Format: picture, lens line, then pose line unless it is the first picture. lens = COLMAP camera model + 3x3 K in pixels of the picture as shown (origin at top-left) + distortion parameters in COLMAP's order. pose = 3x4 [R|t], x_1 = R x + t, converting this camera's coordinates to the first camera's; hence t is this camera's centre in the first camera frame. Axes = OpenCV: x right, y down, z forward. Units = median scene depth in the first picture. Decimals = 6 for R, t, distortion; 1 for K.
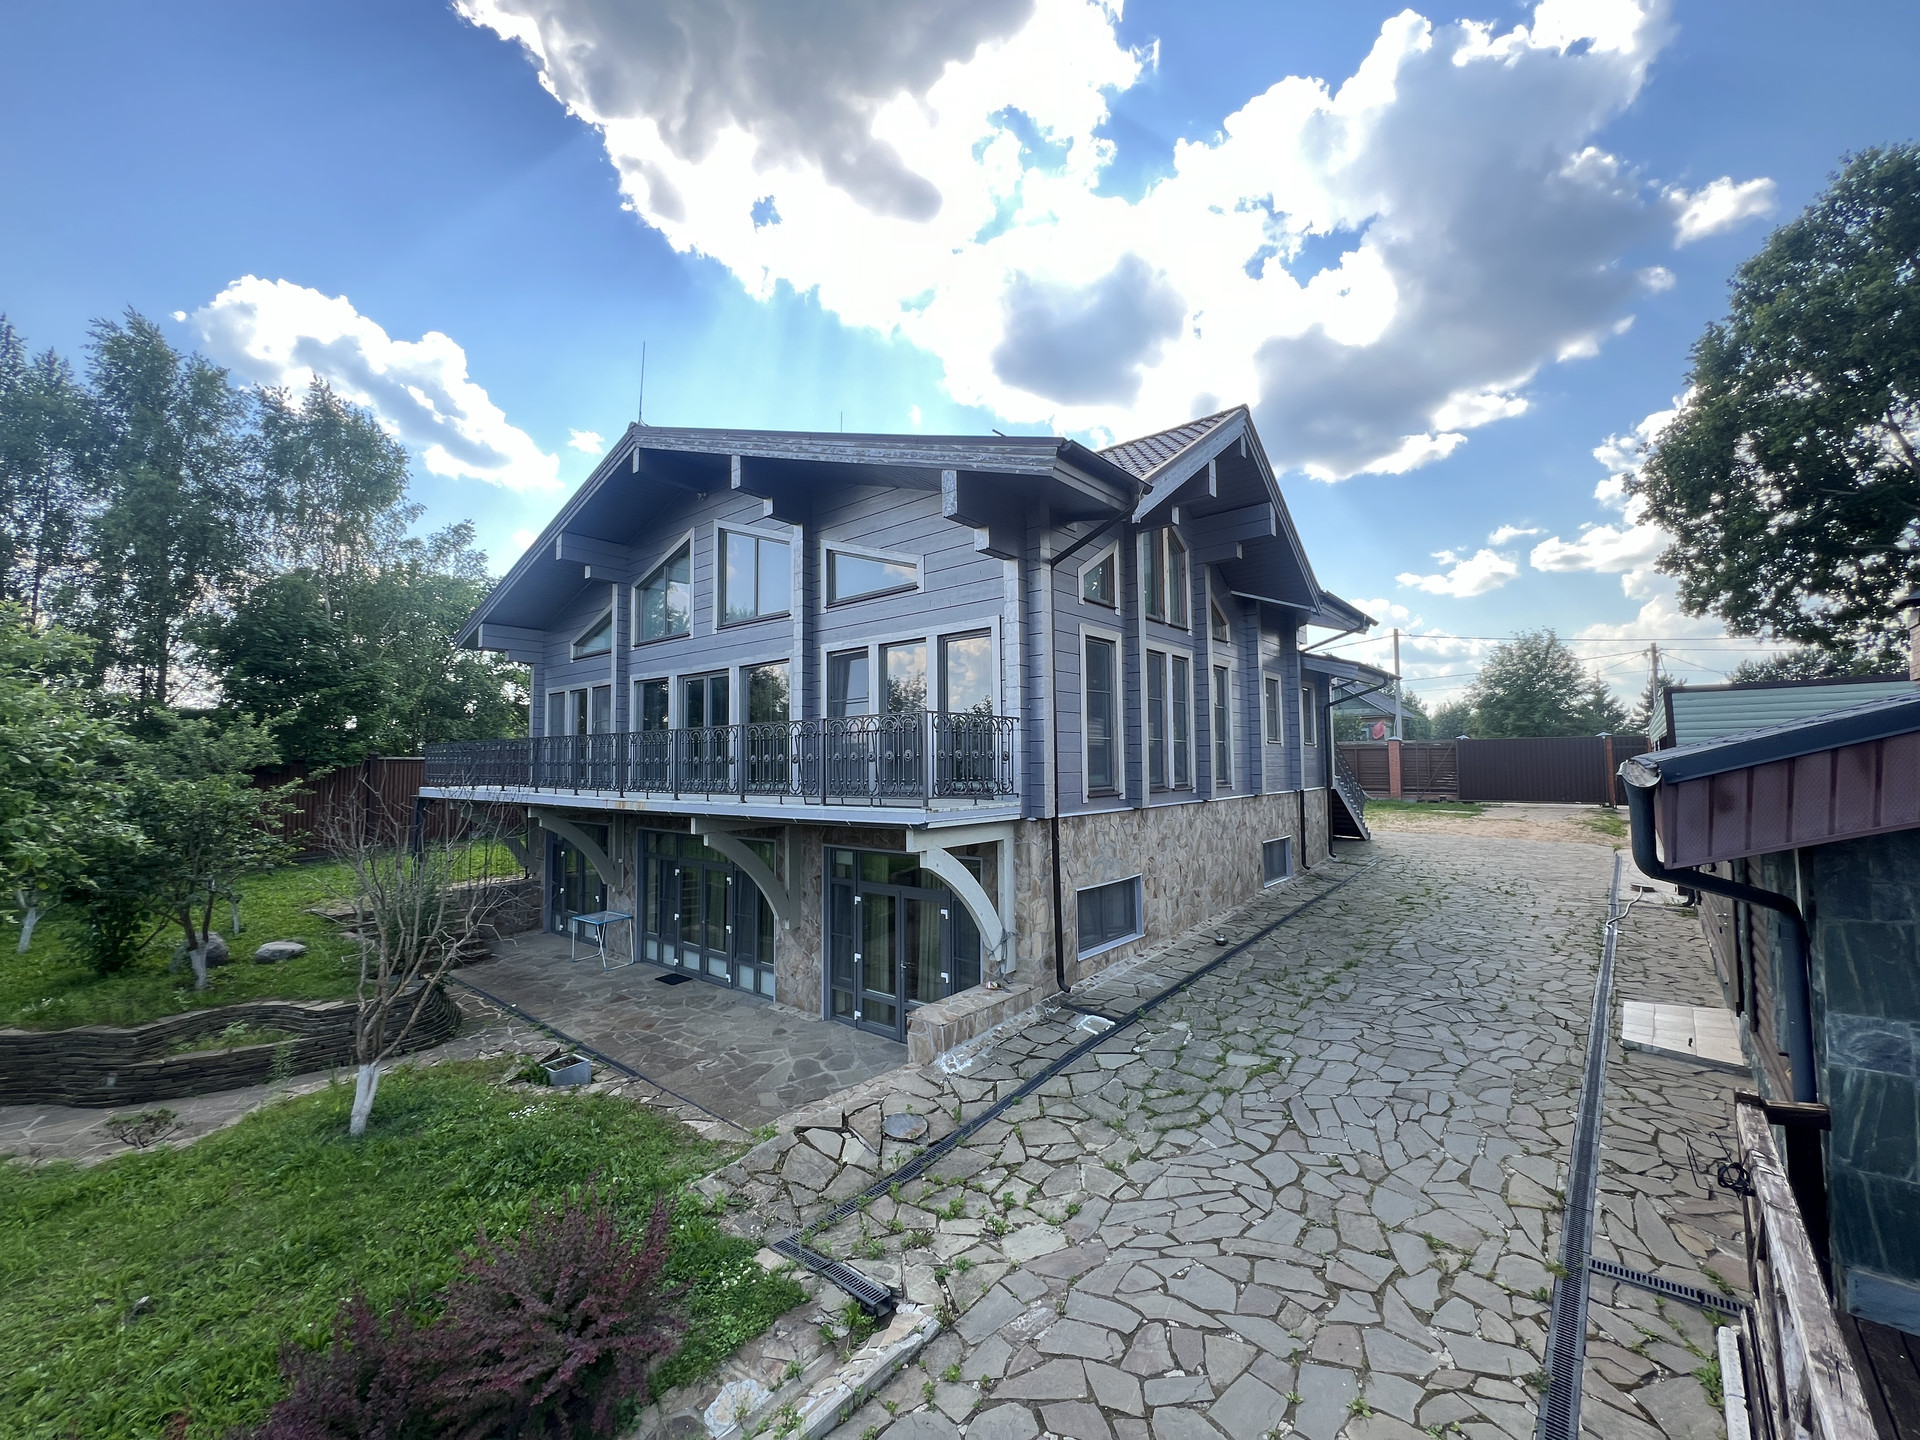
lens RADIAL K [[780.9, 0, 960.0], [0, 780.9, 720.0], [0, 0, 1]] dist [-0.000257, -0.000004]
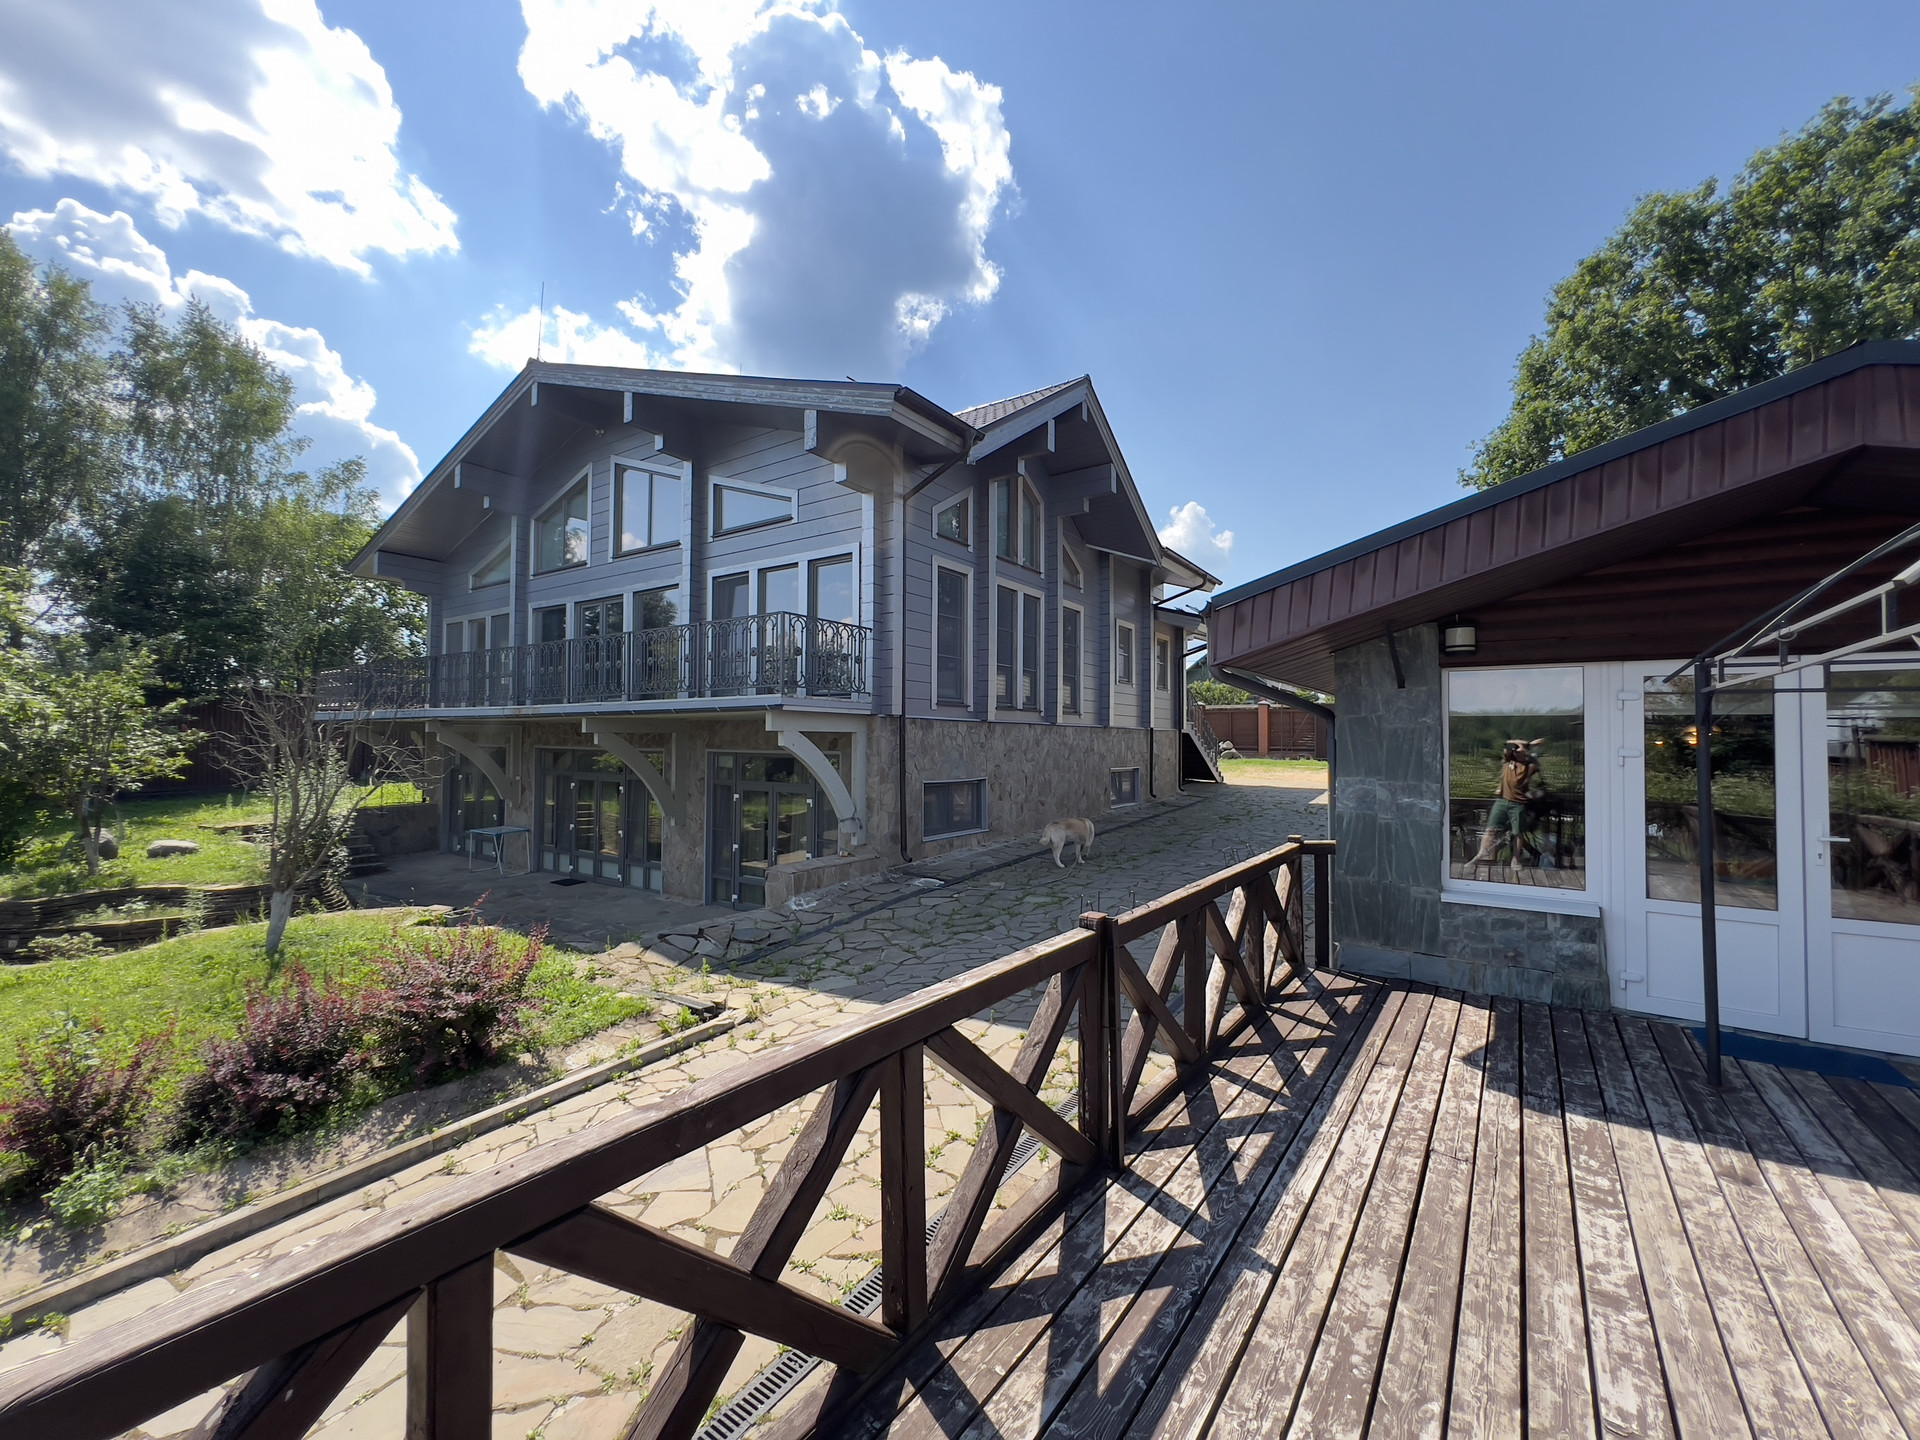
lens RADIAL K [[780.9, 0, 960.0], [0, 780.9, 720.0], [0, 0, 1]] dist [0.000145, 0.000436]
pose [[0.995039, 0.018766, 0.097695, 0.069861], [-0.021613, 0.999370, 0.028163, 0.071948], [-0.097105, -0.030135, 0.994818, -0.134418]]
